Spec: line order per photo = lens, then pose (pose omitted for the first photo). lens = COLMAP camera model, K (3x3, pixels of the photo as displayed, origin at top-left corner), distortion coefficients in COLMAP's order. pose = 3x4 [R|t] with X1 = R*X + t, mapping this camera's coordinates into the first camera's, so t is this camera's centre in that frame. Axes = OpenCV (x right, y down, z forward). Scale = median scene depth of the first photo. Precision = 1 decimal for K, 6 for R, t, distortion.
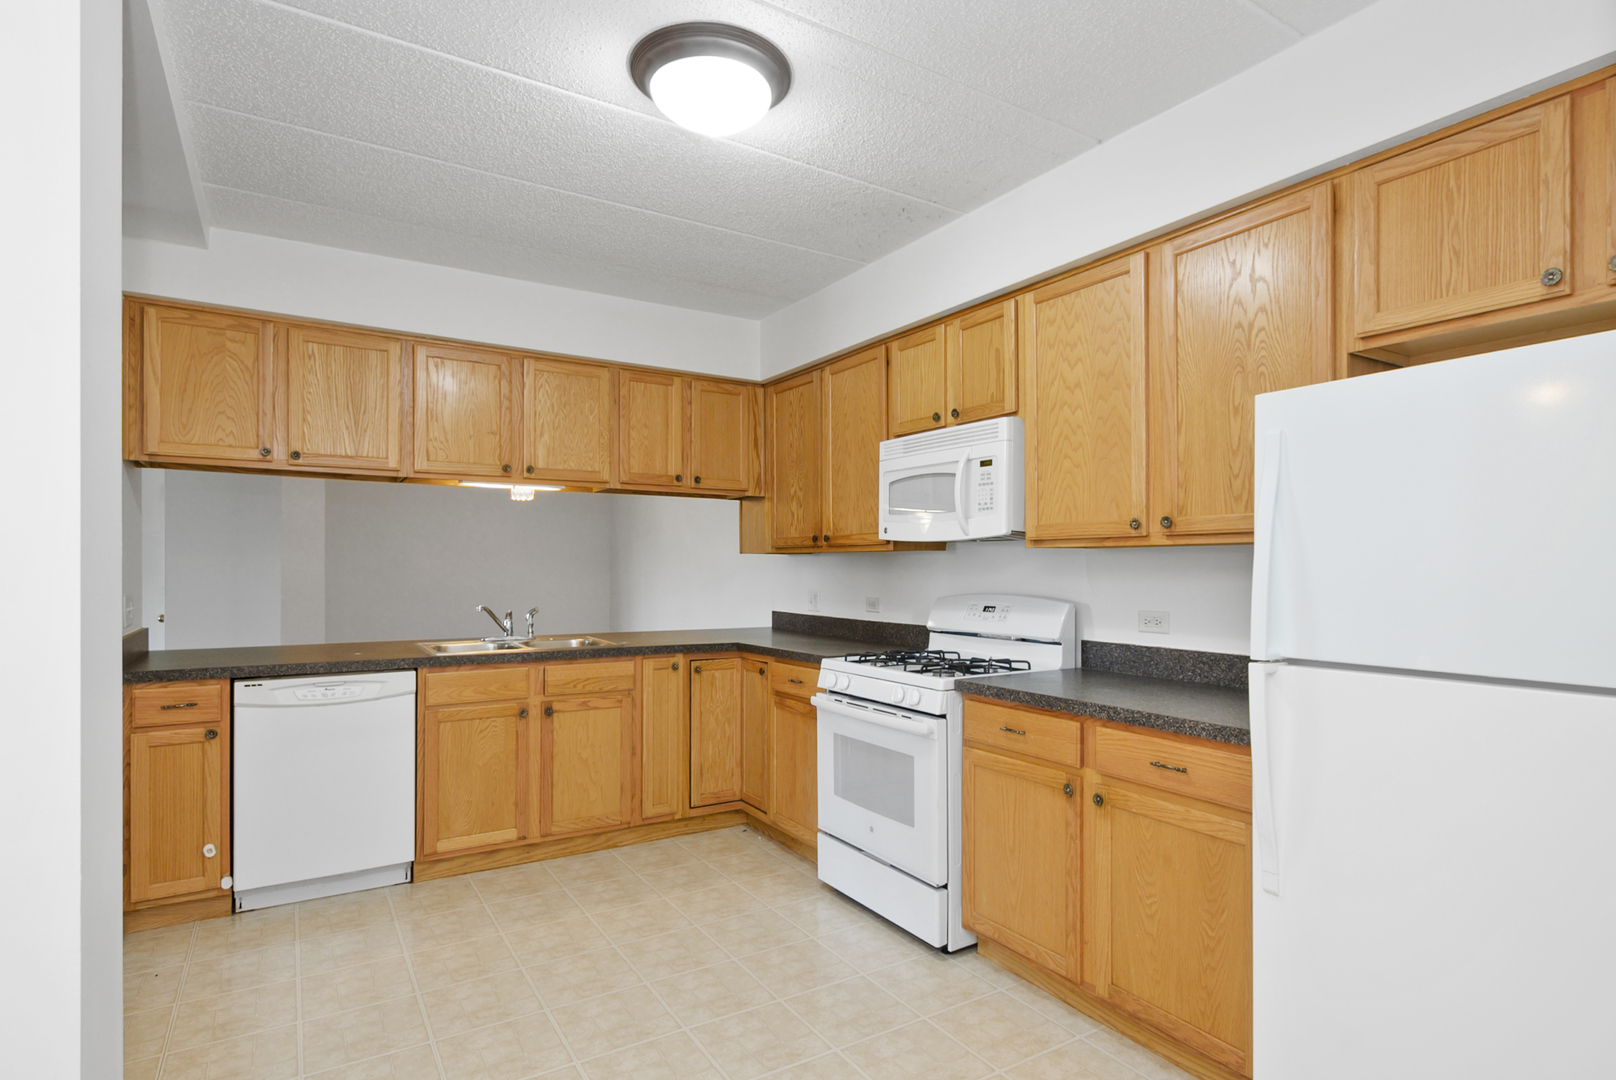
lens RADIAL K [[838.7, 0, 813.7], [0, 838.7, 558.3], [0, 0, 1]] dist [-0.000253, -0.000052]
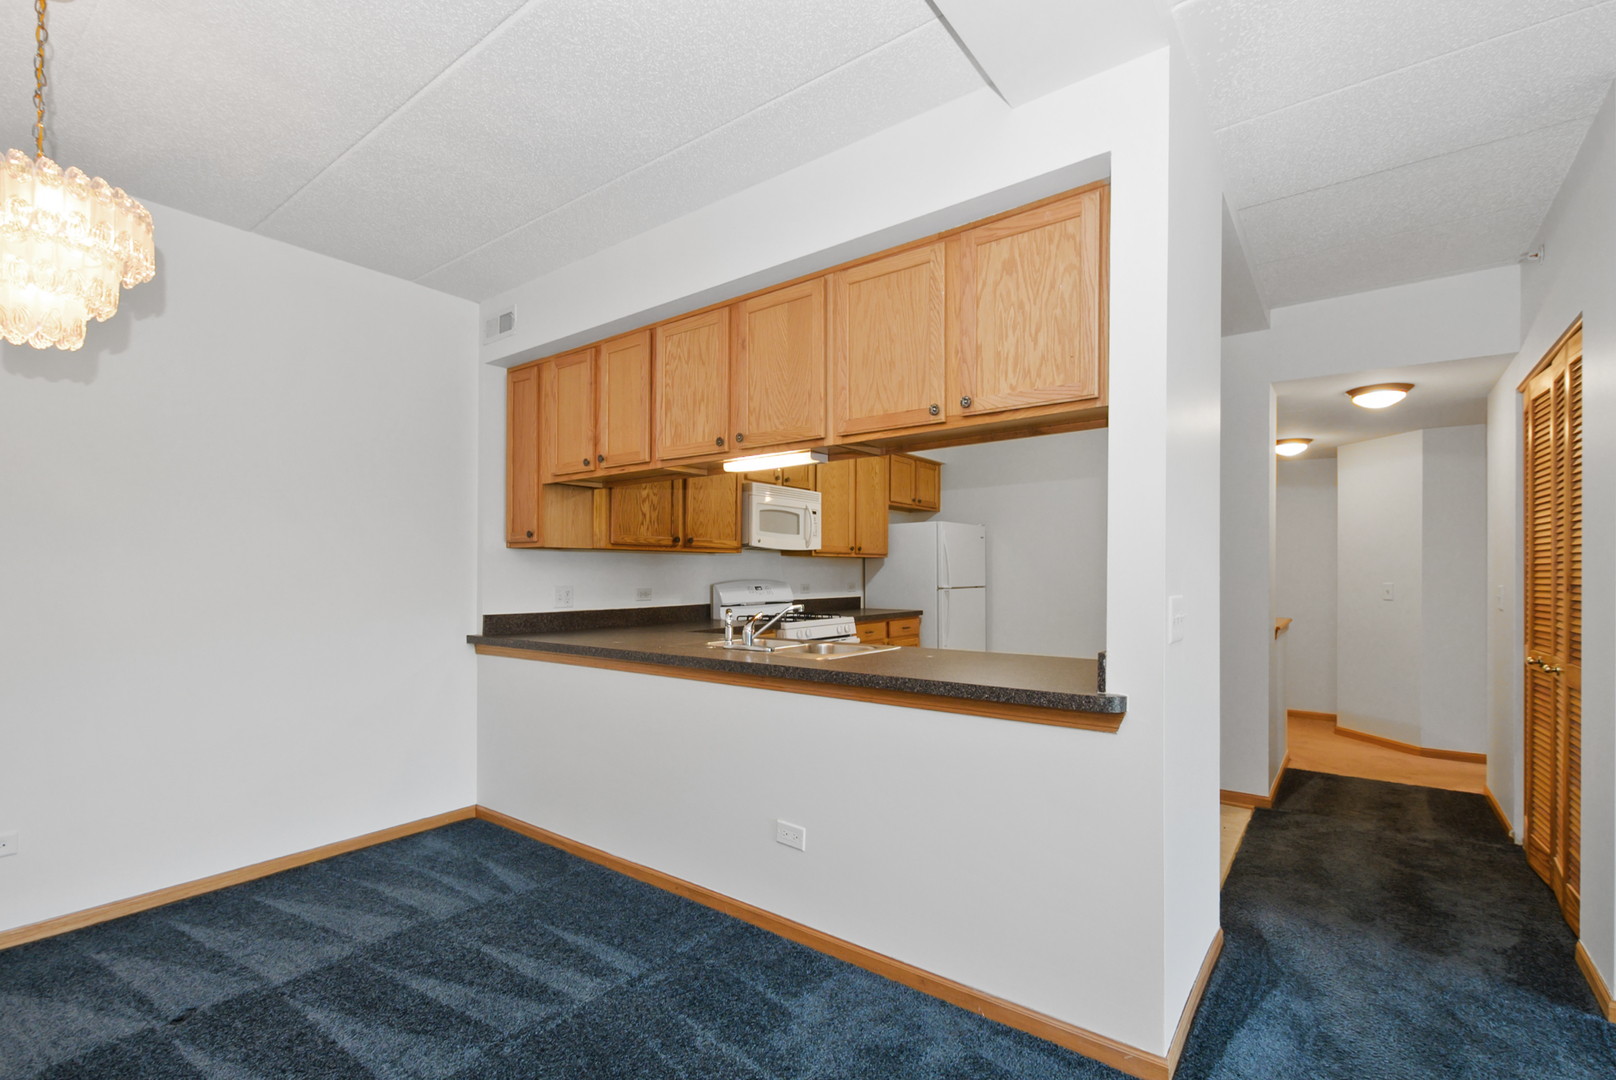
lens RADIAL K [[723.8, 0, 809.2], [0, 723.8, 567.5], [0, 0, 1]] dist [0.001018, -0.000583]
pose [[-0.354734, 0.002036, 0.934965, -1.496046], [-0.010711, 0.999923, -0.006242, 0.029980], [-0.934906, -0.012228, -0.354685, 1.721028]]
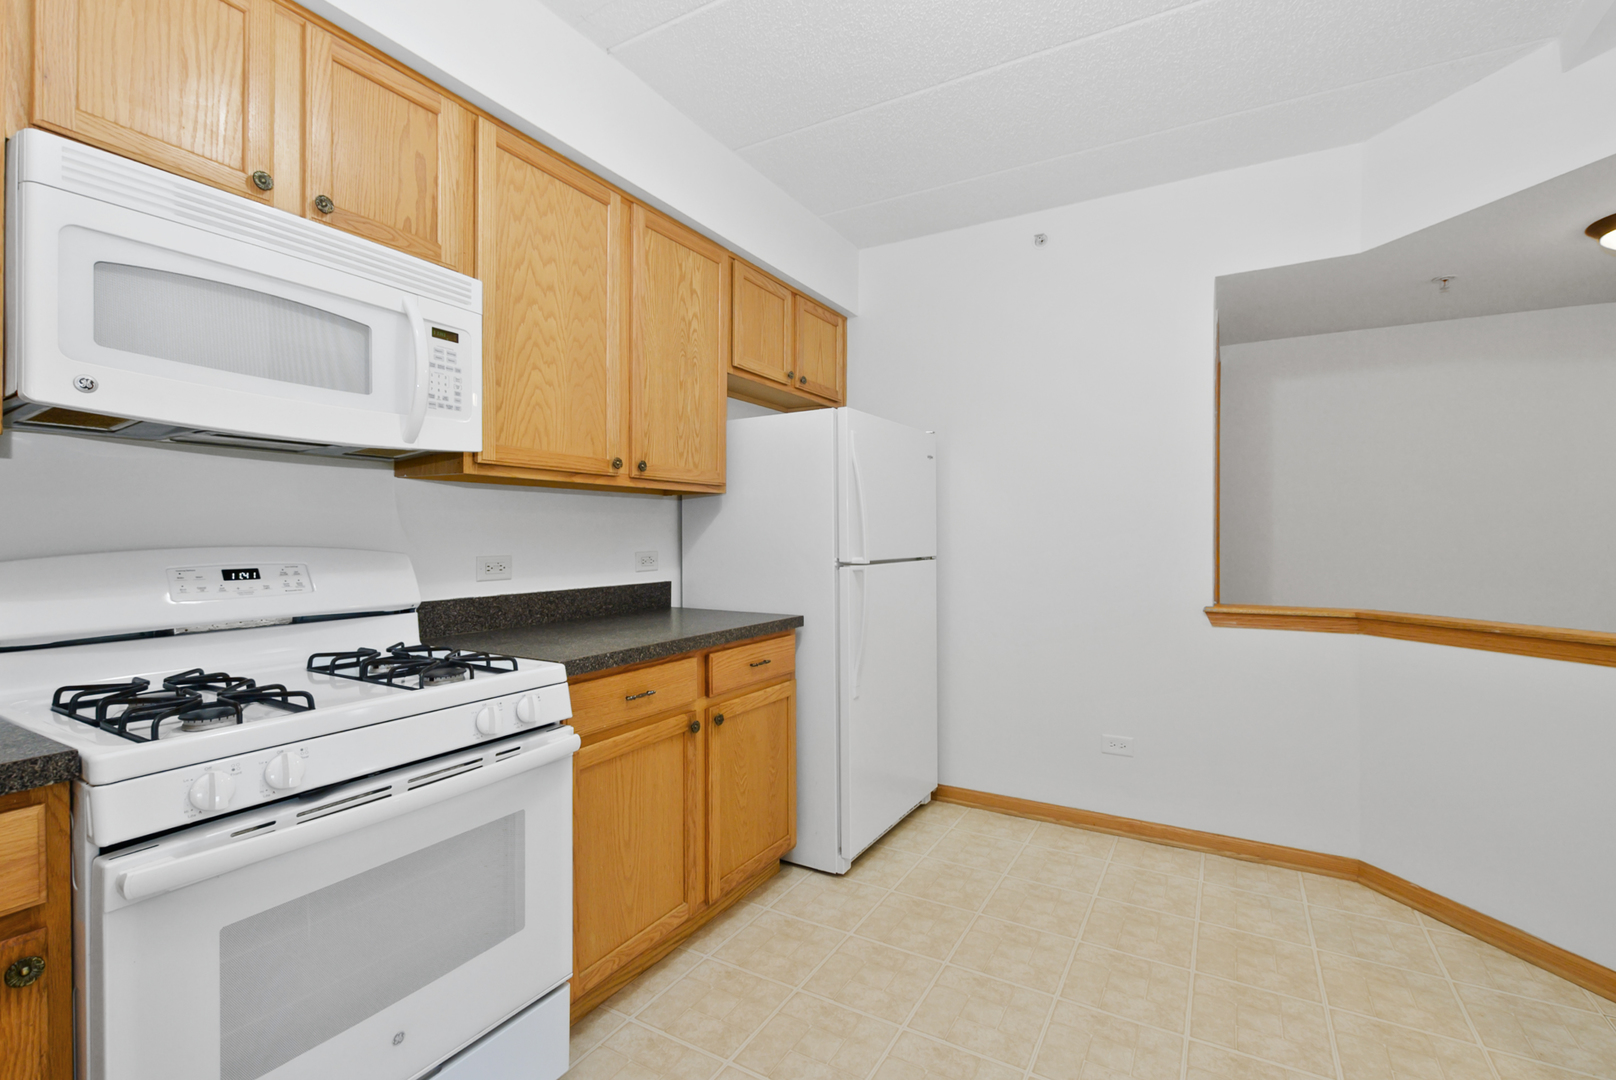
lens RADIAL K [[715.3, 0, 820.4], [0, 715.3, 534.2], [0, 0, 1]] dist [0.000761, -0.000066]
pose [[-0.475823, -0.000735, 0.879541, -0.434056], [-0.008506, 0.999957, -0.003766, 0.040142], [-0.879500, -0.009274, -0.475809, 1.067876]]
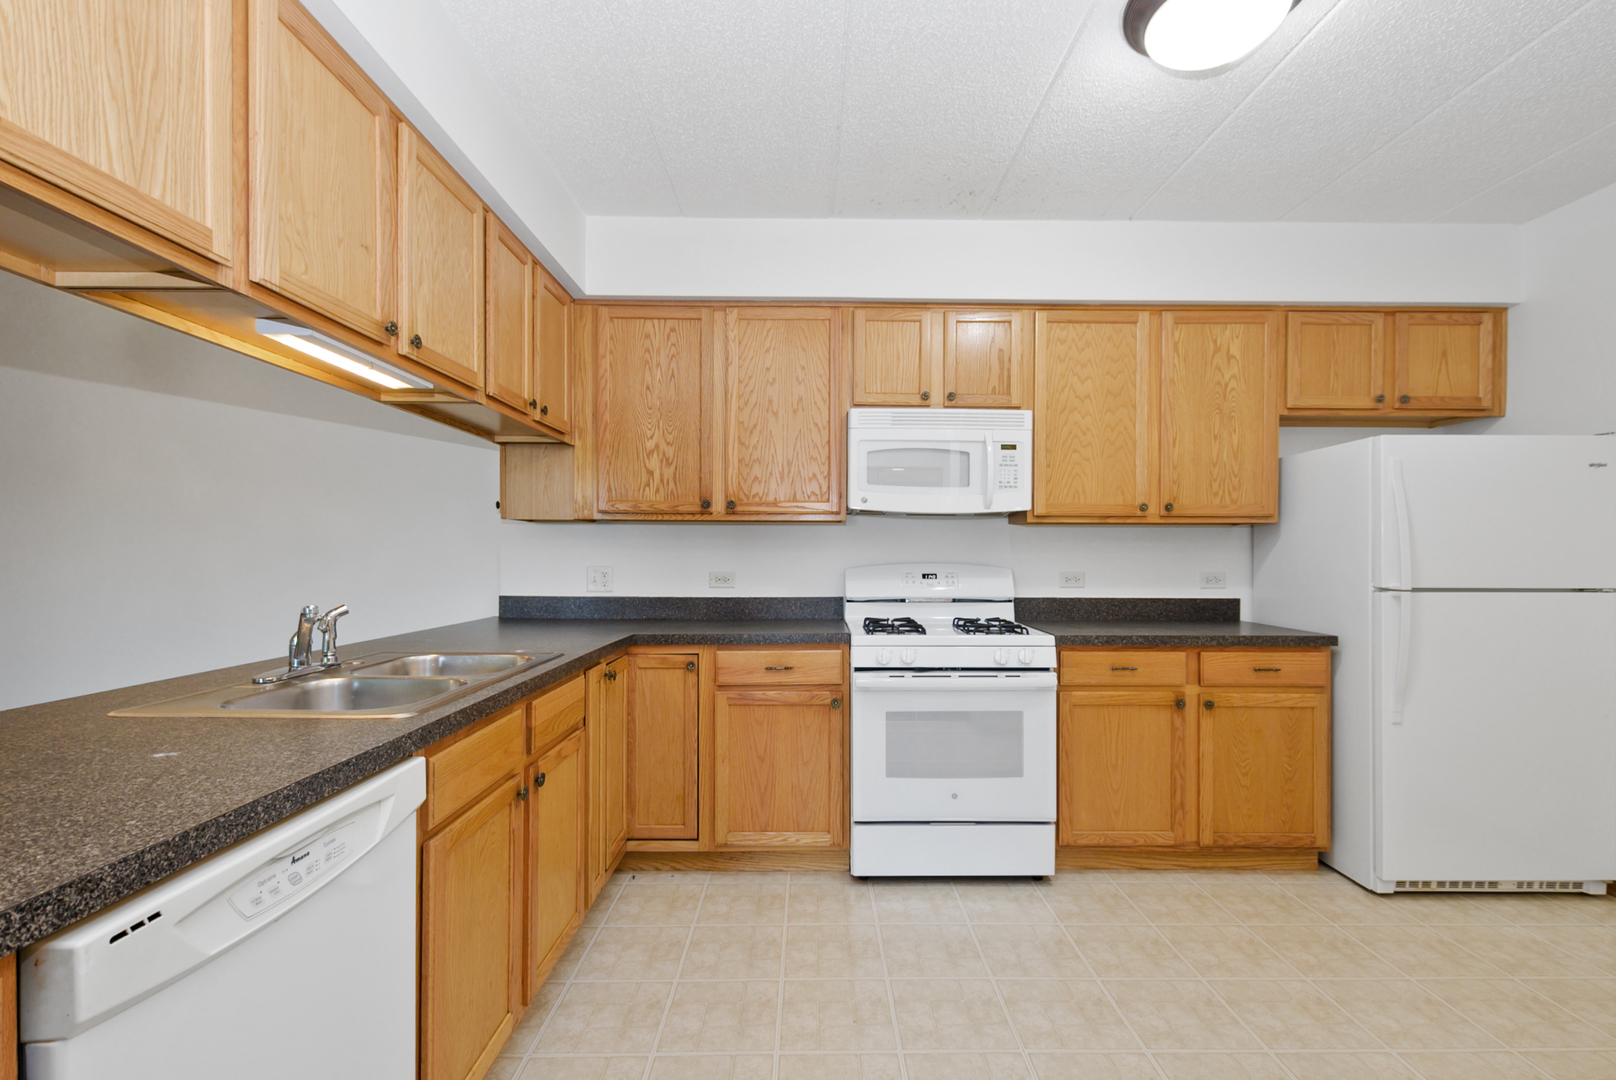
lens RADIAL K [[715.6, 0, 813.9], [0, 715.6, 551.4], [0, 0, 1]] dist [0.004661, -0.000812]
pose [[0.522612, 0.001625, 0.852569, -0.815704], [-0.011173, 0.999925, 0.004943, 0.029087], [-0.852497, -0.012109, 0.522591, 0.756697]]
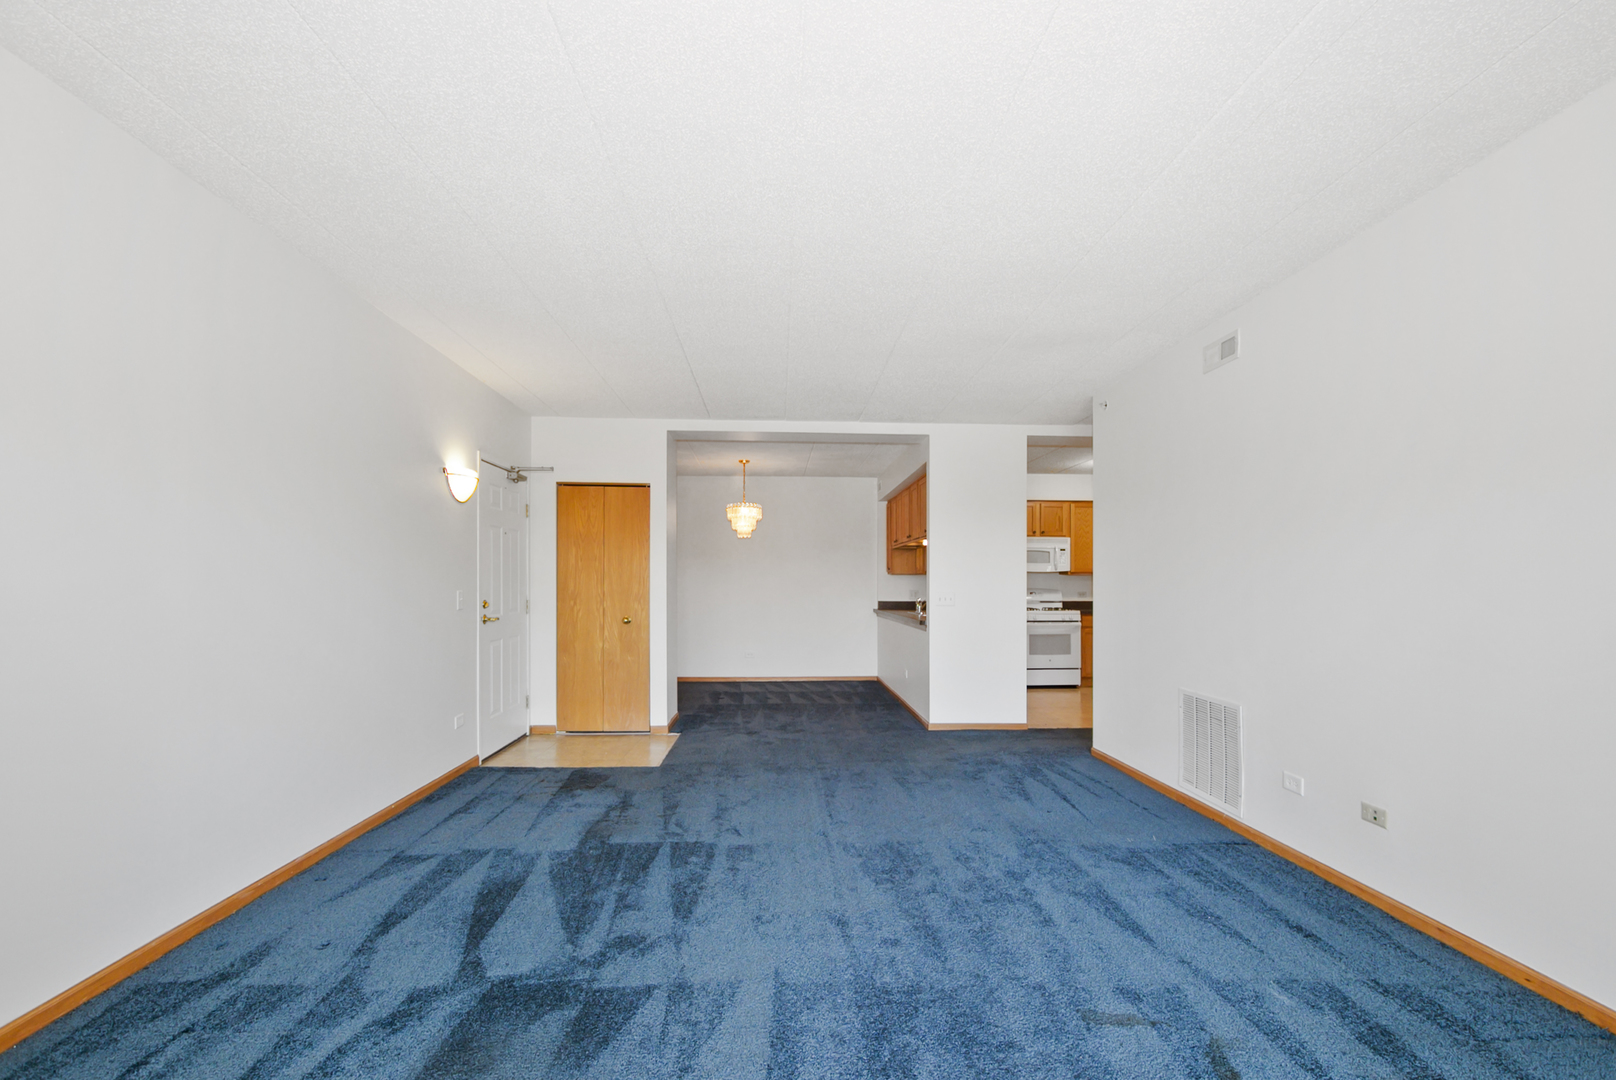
lens RADIAL K [[723.8, 0, 809.2], [0, 723.8, 567.5], [0, 0, 1]] dist [0.001018, -0.000583]
pose [[0.489124, 0.015980, 0.872068, -3.089296], [-0.007814, 0.999872, -0.013939, 0.009758], [-0.872179, 0.000003, 0.489187, 0.477835]]
